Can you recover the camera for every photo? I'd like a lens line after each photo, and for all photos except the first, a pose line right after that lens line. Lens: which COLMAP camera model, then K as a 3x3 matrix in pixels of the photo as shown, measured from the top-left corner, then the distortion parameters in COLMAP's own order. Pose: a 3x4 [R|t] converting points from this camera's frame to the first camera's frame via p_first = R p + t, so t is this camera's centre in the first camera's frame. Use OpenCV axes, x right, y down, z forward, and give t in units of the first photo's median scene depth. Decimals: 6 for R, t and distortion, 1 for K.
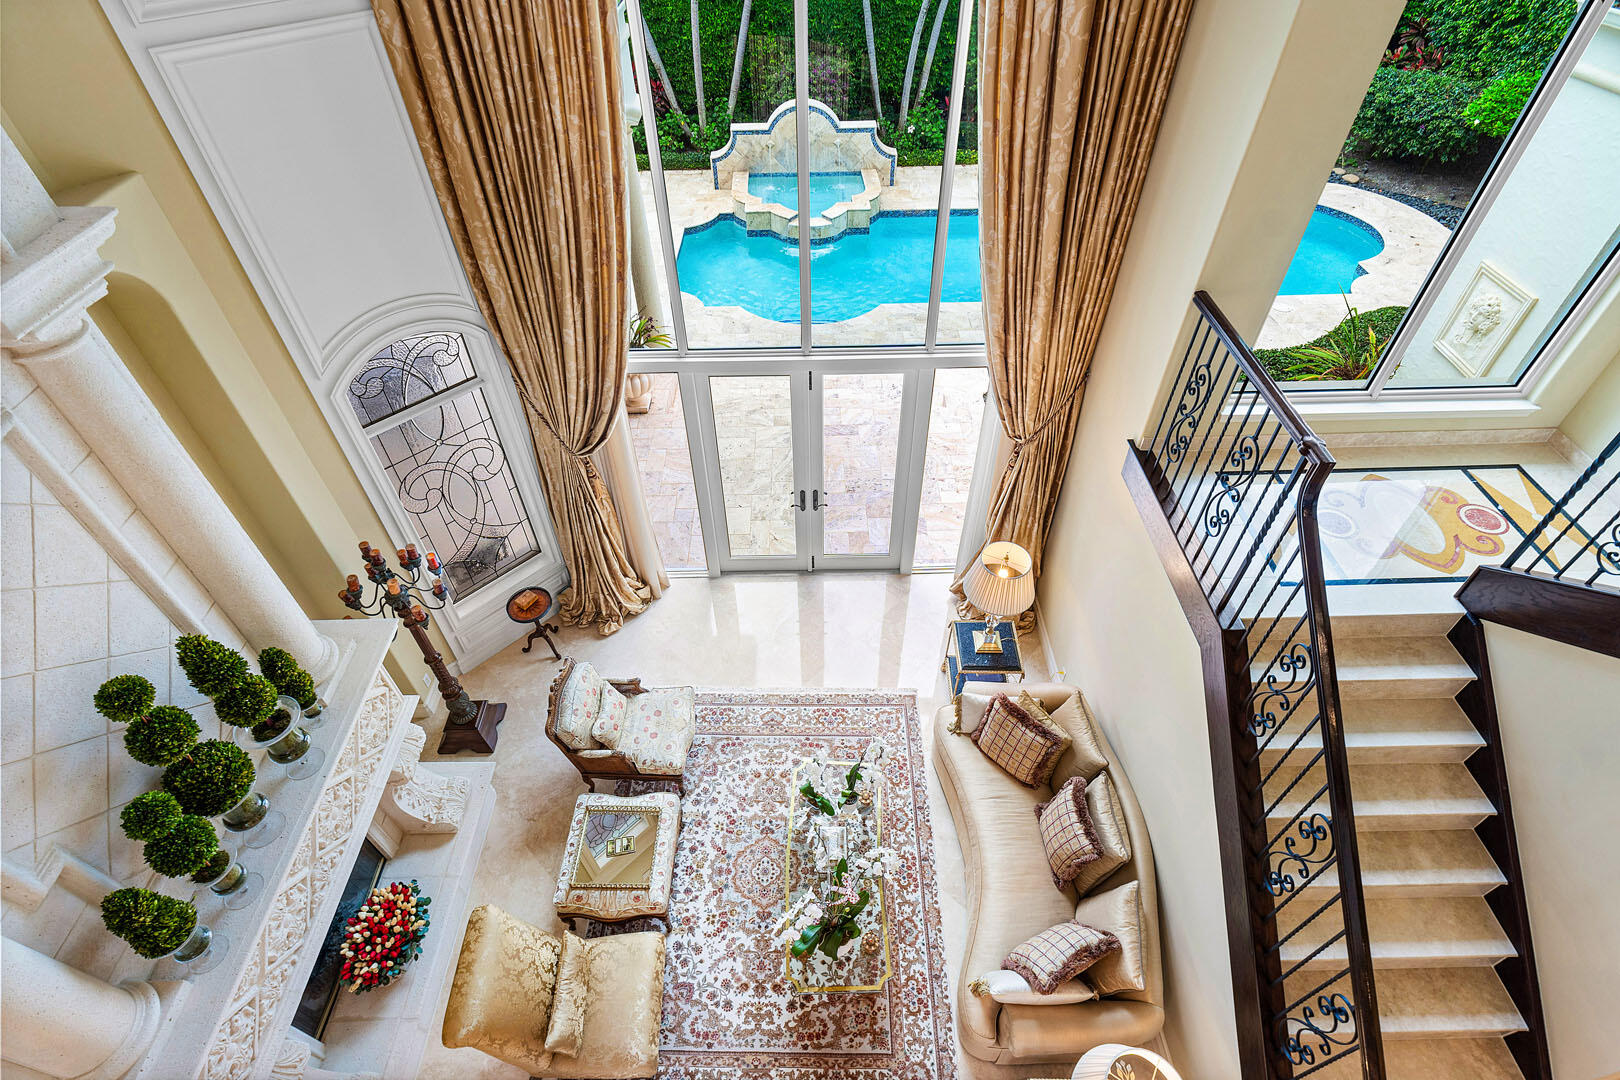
lens RADIAL K [[790.2, 0, 807.1], [0, 790.2, 537.6], [0, 0, 1]] dist [0.001069, 0.001104]
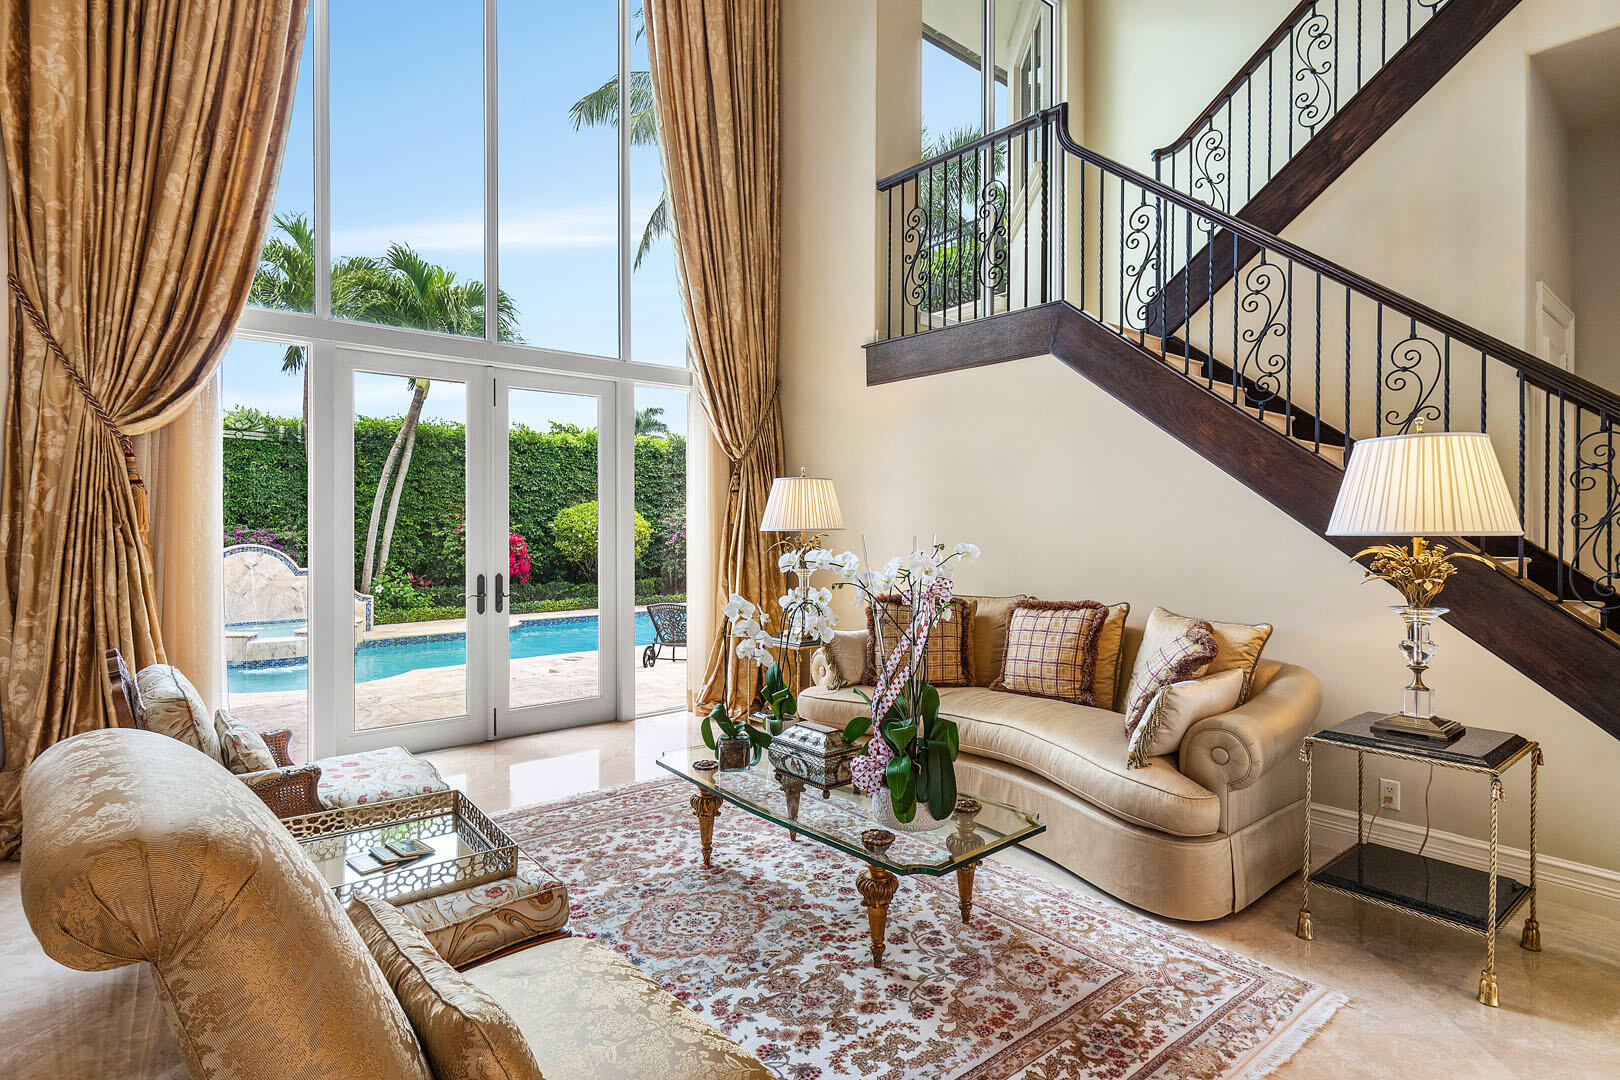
lens RADIAL K [[839.3, 0, 814.1], [0, 839.3, 538.3], [0, 0, 1]] dist [-0.003582, -0.001160]
pose [[0.764205, 0.003328, 0.644965, -0.354148], [0.448202, 0.716342, -0.534760, 0.611201], [-0.463796, 0.697741, 0.545941, 0.578521]]
